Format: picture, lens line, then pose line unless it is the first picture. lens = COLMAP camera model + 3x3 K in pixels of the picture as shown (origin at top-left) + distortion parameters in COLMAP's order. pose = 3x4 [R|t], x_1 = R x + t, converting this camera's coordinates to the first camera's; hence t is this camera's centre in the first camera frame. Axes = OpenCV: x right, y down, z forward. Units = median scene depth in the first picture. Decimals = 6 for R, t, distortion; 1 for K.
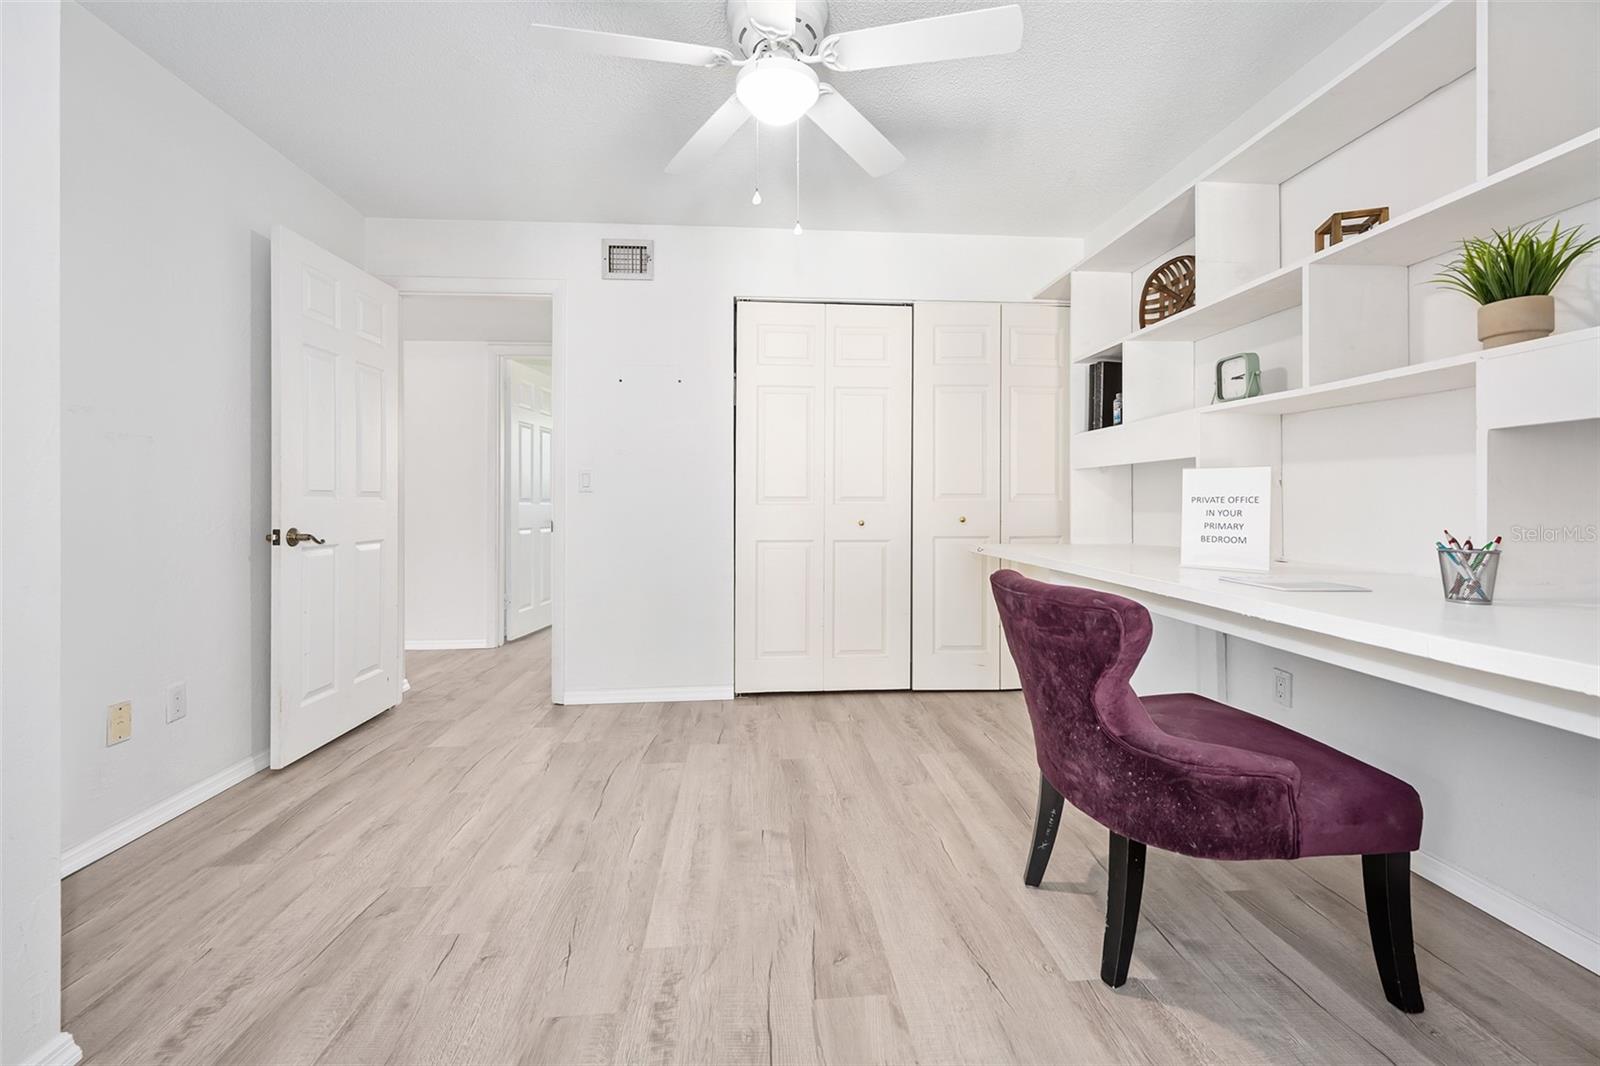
lens RADIAL K [[661.1, 0, 798.8], [0, 661.1, 498.2], [0, 0, 1]] dist [0.000011, 0.000121]
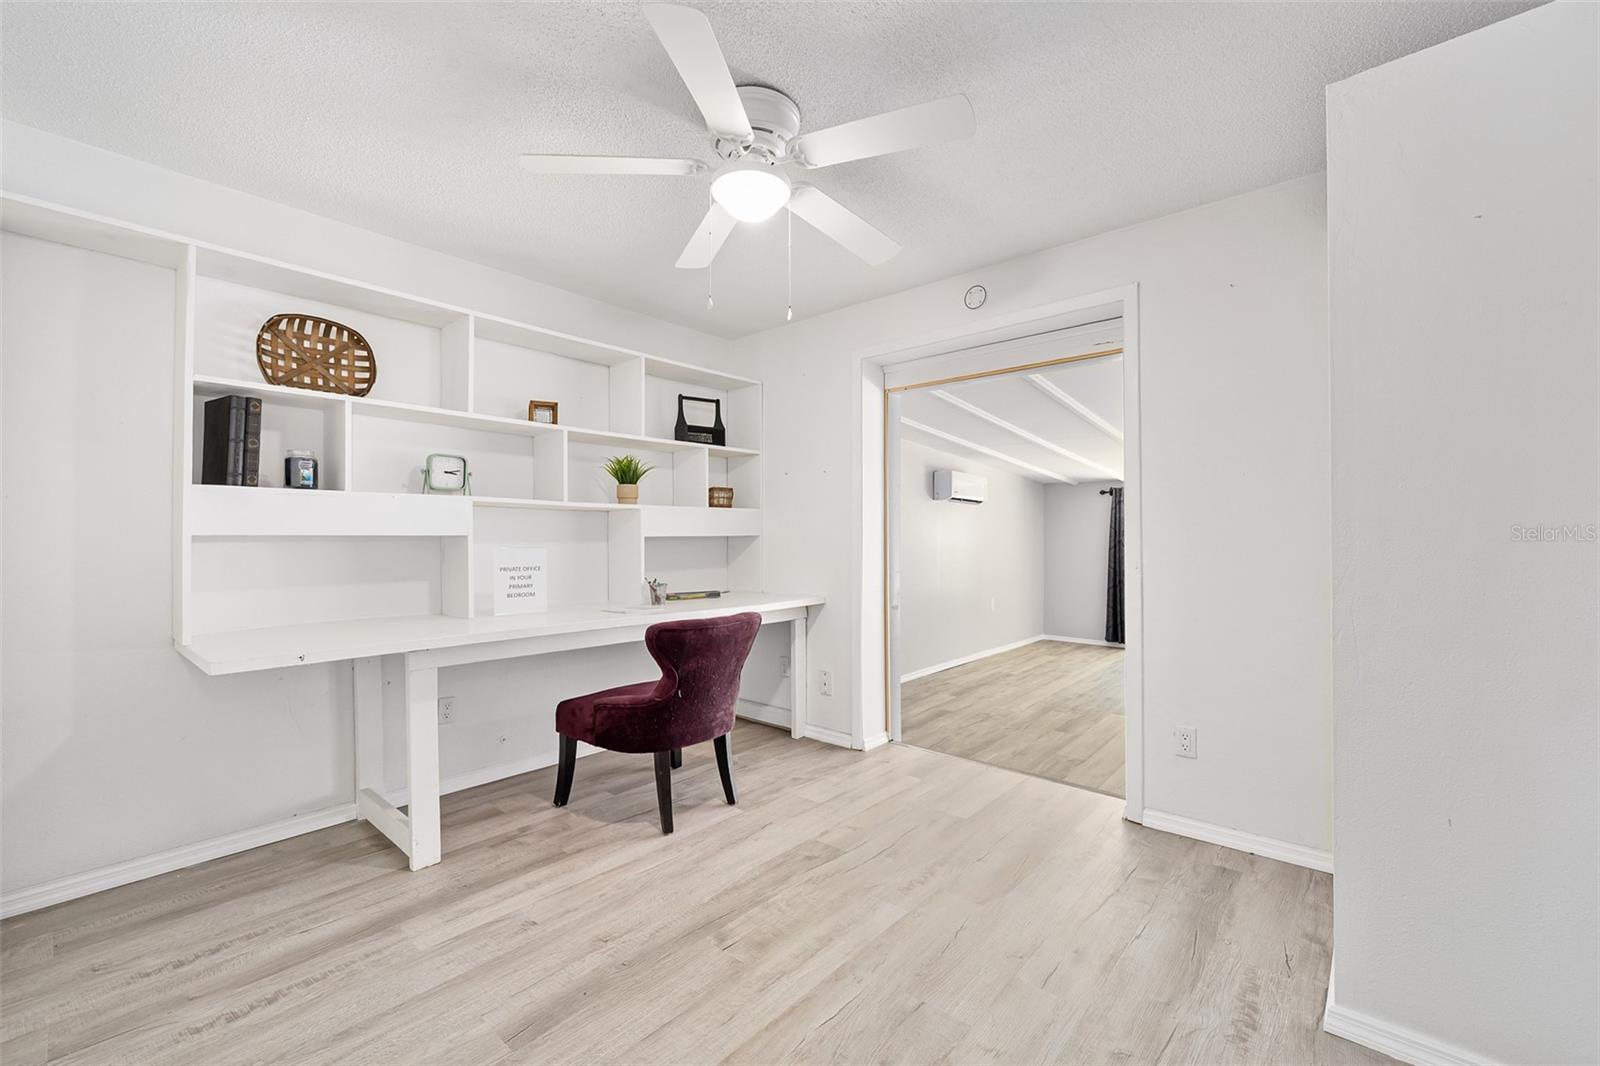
lens RADIAL K [[647.1, 0, 800.7], [0, 647.1, 524.8], [0, 0, 1]] dist [0.000547, 0.000834]
pose [[-0.699394, 0.021234, 0.714421, -0.781274], [0.001694, 0.999605, -0.028052, -0.052446], [-0.714735, -0.018408, -0.699153, 1.573139]]
